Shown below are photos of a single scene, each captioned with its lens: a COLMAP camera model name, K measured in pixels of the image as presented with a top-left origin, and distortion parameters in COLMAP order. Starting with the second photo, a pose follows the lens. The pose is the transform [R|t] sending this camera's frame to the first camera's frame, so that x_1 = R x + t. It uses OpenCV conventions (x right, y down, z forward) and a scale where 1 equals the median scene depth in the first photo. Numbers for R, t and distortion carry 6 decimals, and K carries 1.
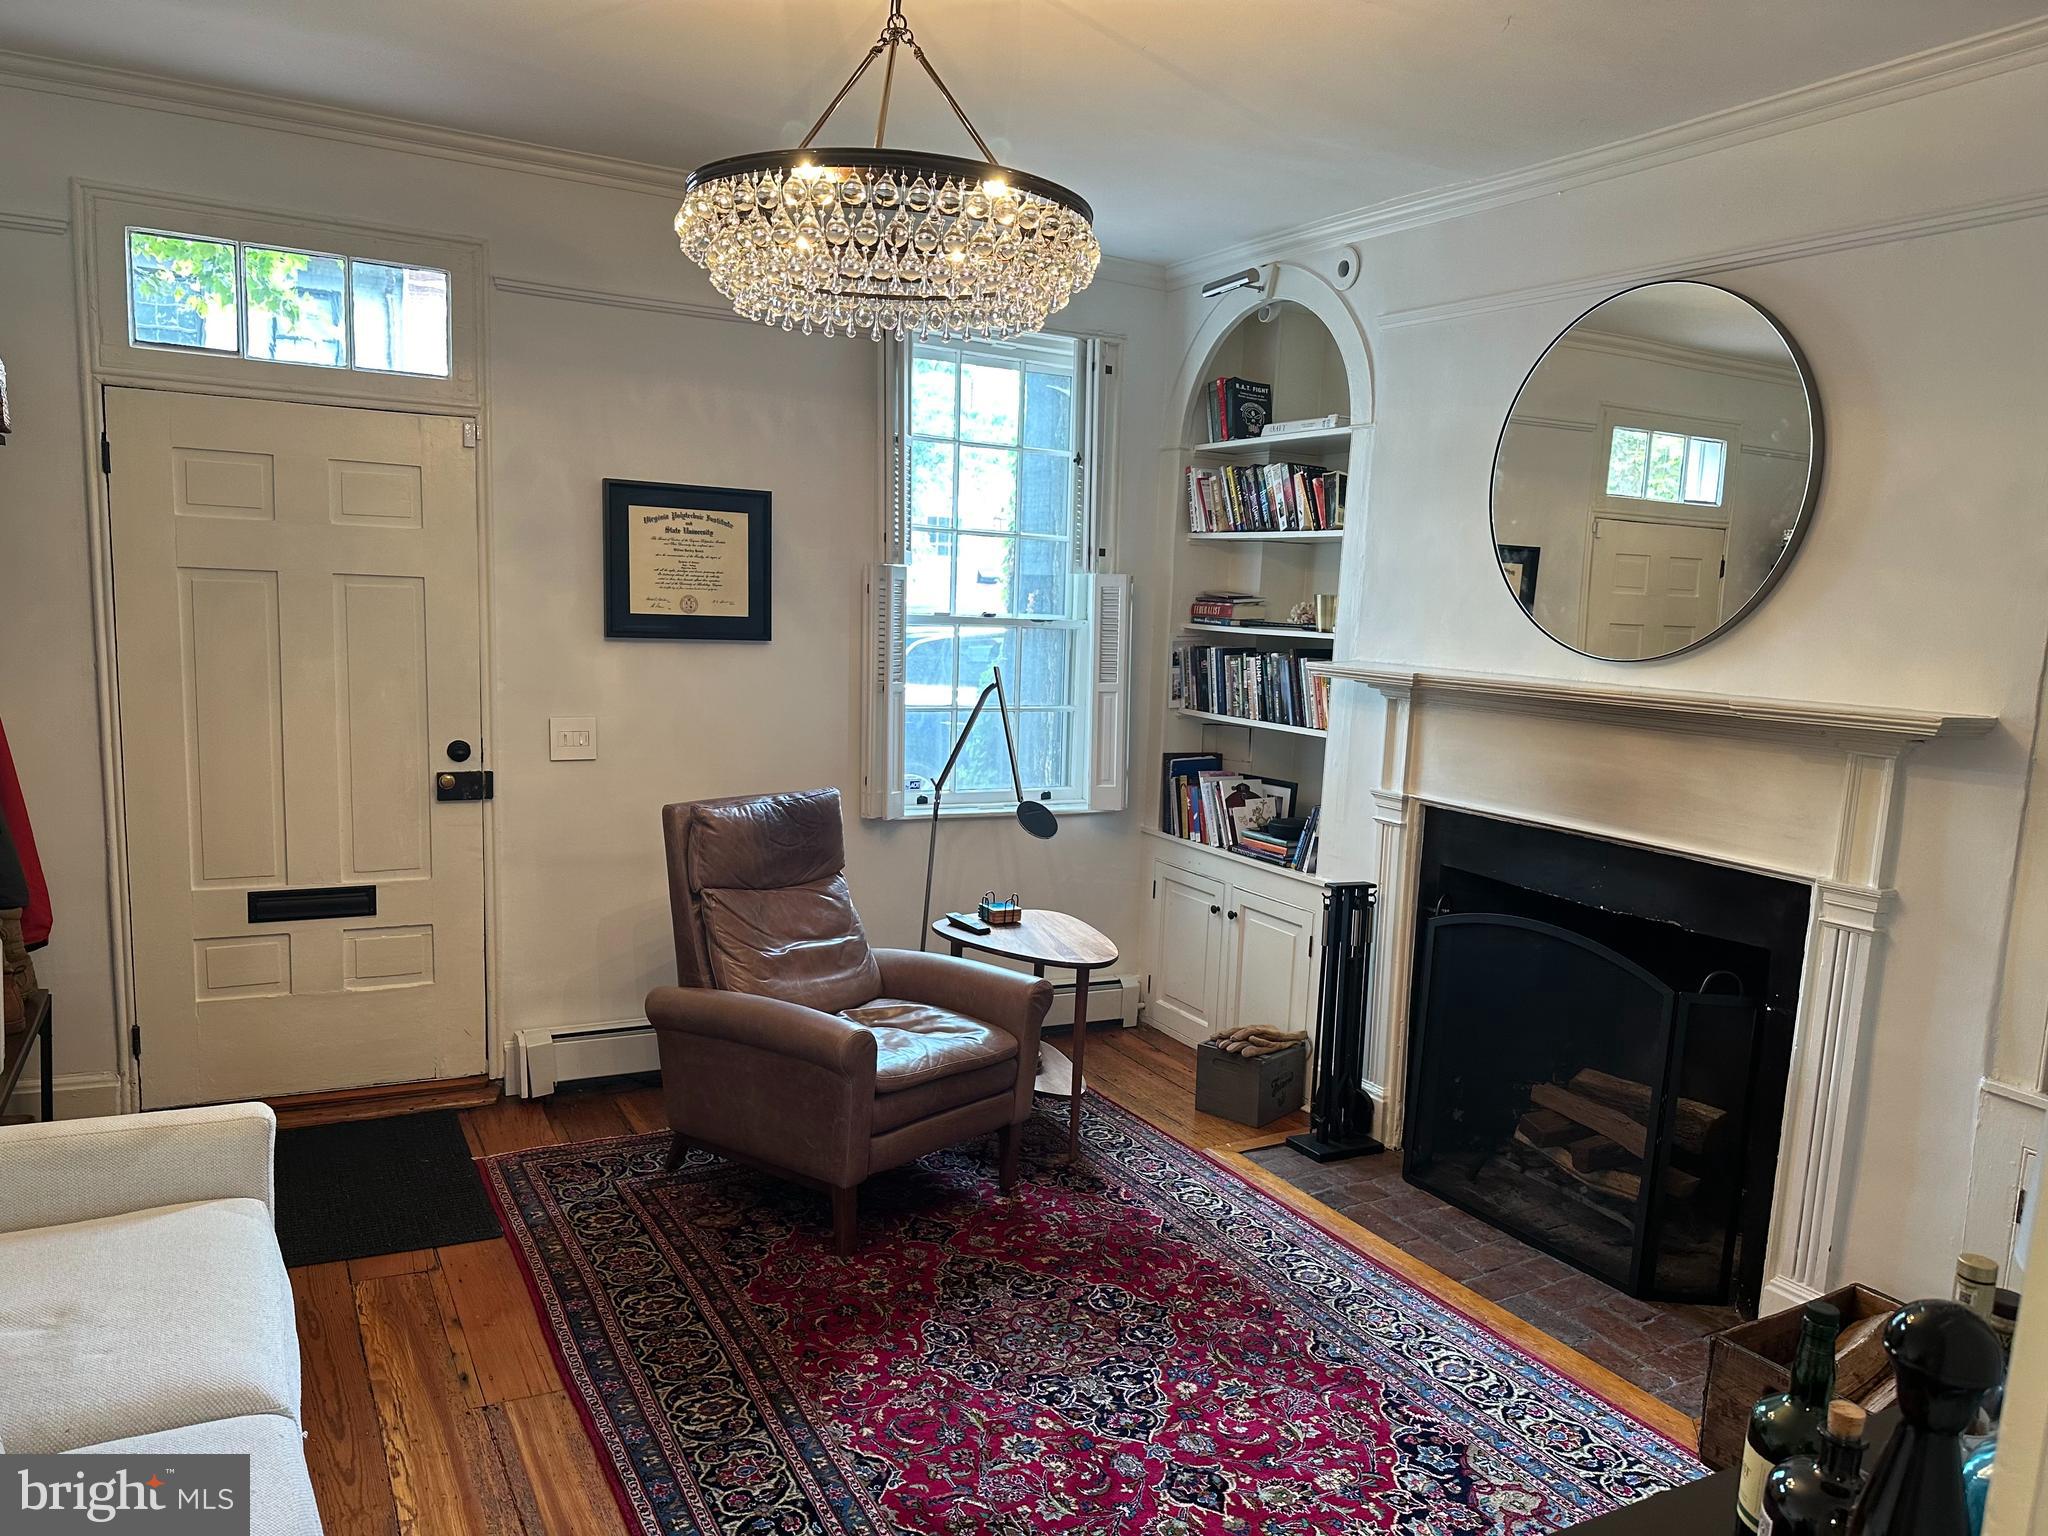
lens RADIAL K [[1442.3, 0, 1017.3], [0, 1442.3, 784.4], [0, 0, 1]] dist [-0.011971, -0.003427]
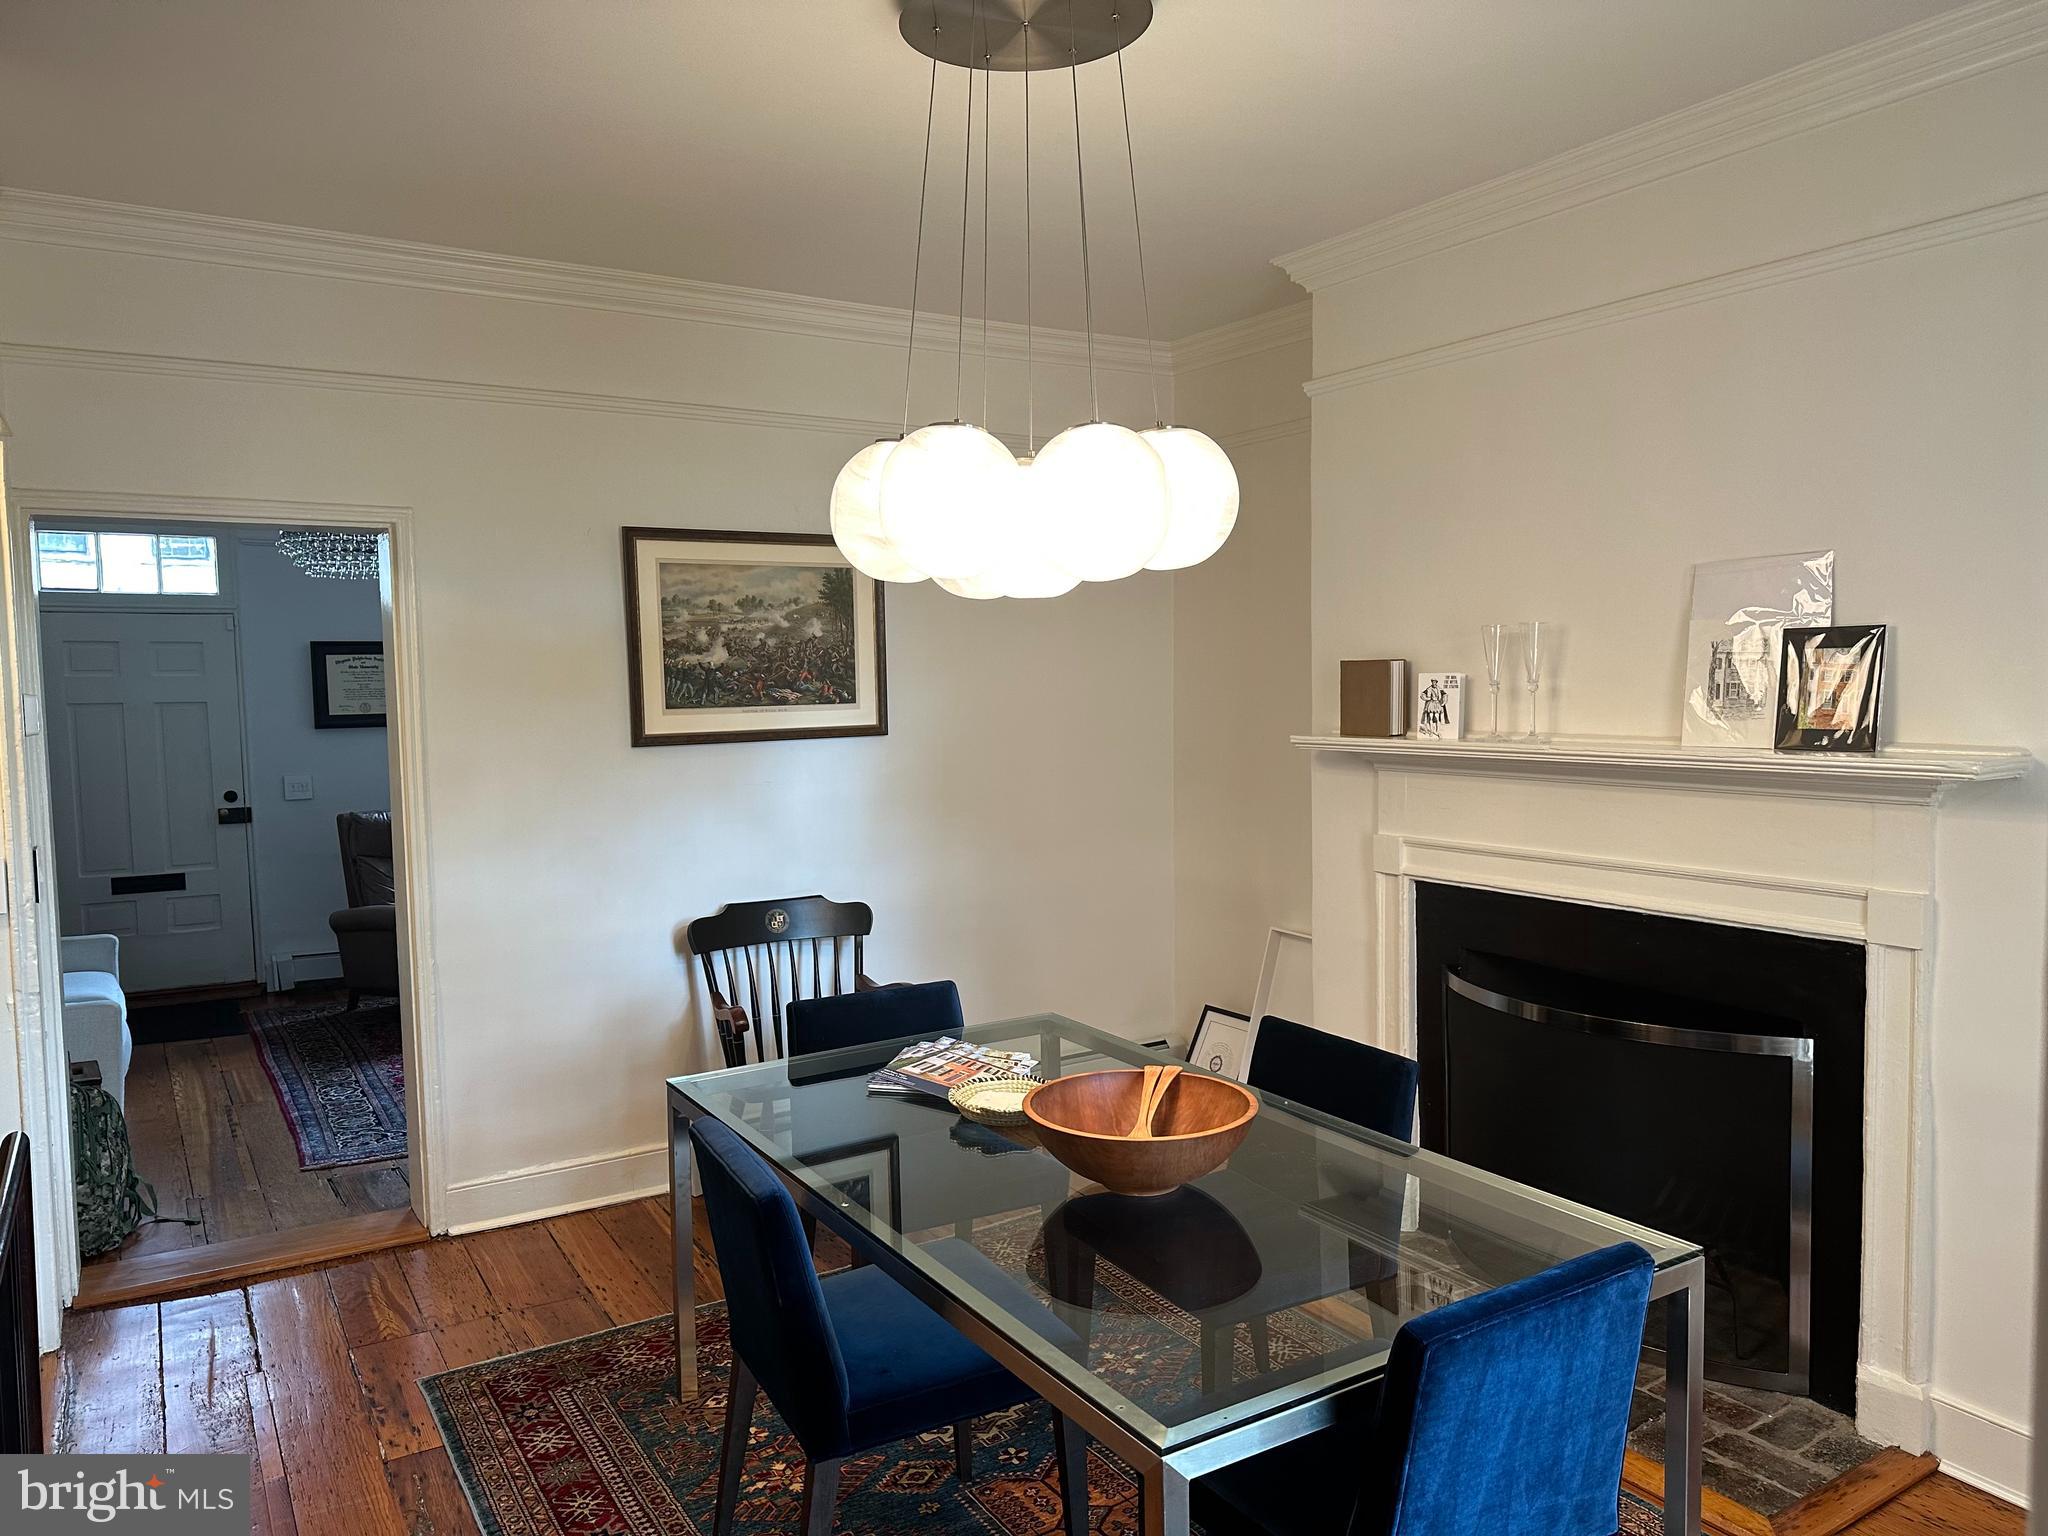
lens RADIAL K [[1442.3, 0, 1029.1], [0, 1442.3, 770.2], [0, 0, 1]] dist [-0.011971, -0.003427]
pose [[0.995502, -0.069036, 0.064891, 0.474234], [0.074053, 0.994169, -0.078384, 0.153240], [-0.059101, 0.082837, 0.994809, -0.819221]]
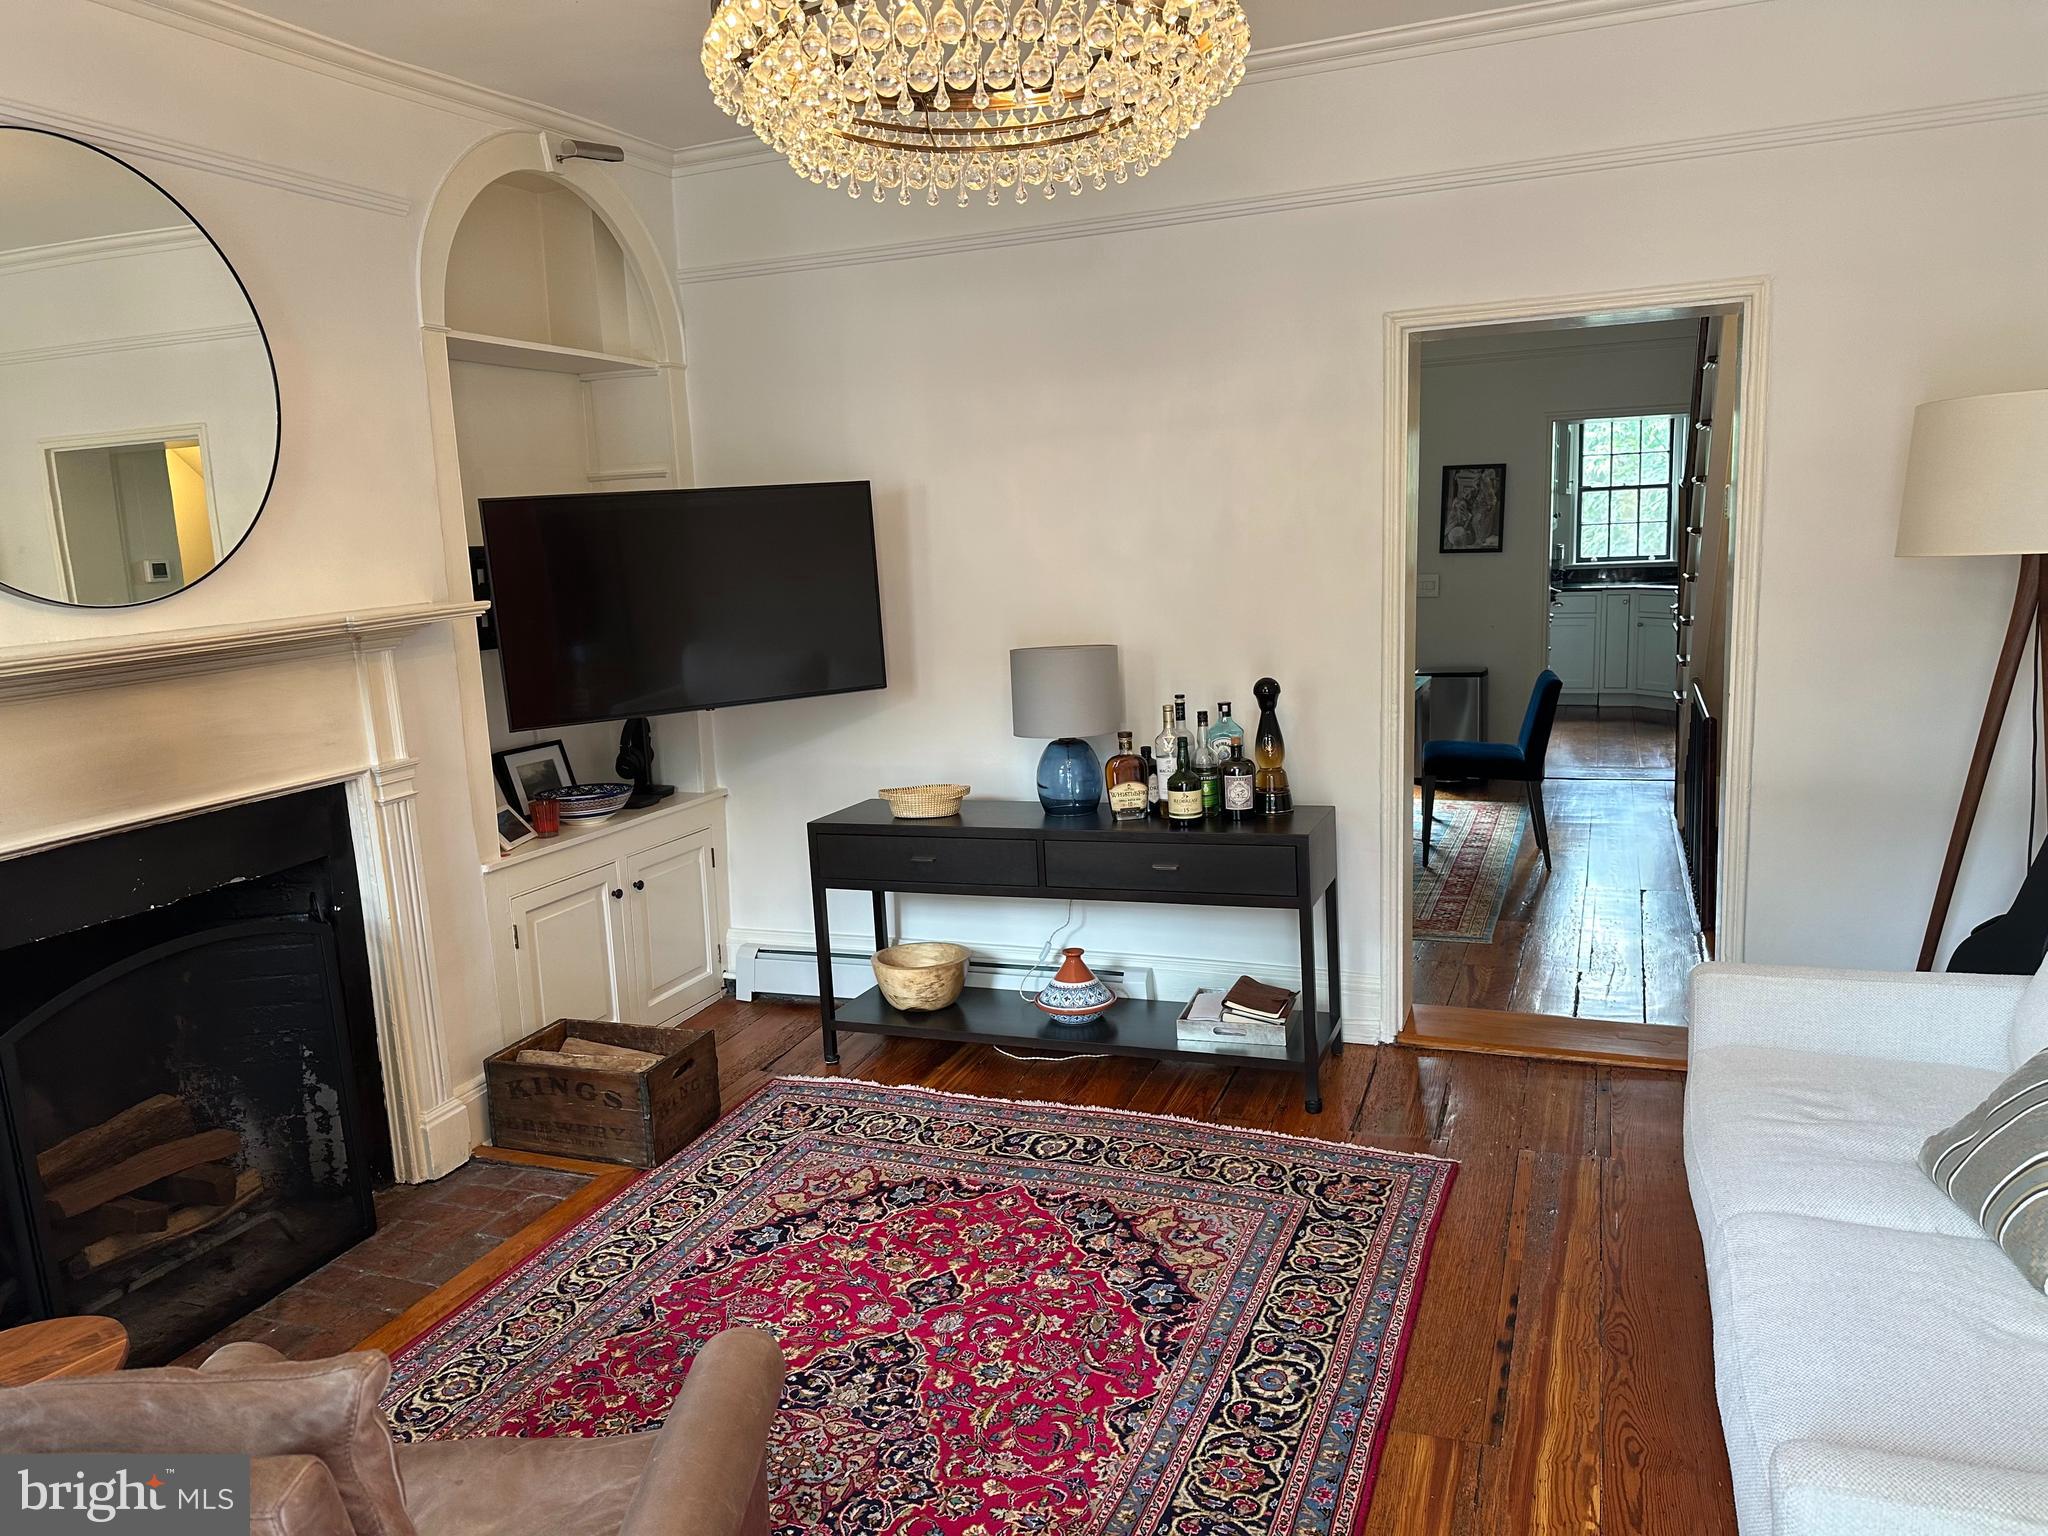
lens RADIAL K [[1442.3, 0, 1031.9], [0, 1442.3, 767.2], [0, 0, 1]] dist [-0.011971, -0.003427]
pose [[-0.648840, -0.143622, 0.747248, -0.848082], [0.120142, 0.950372, 0.286983, -0.268455], [-0.751380, 0.275982, -0.599384, 1.774560]]
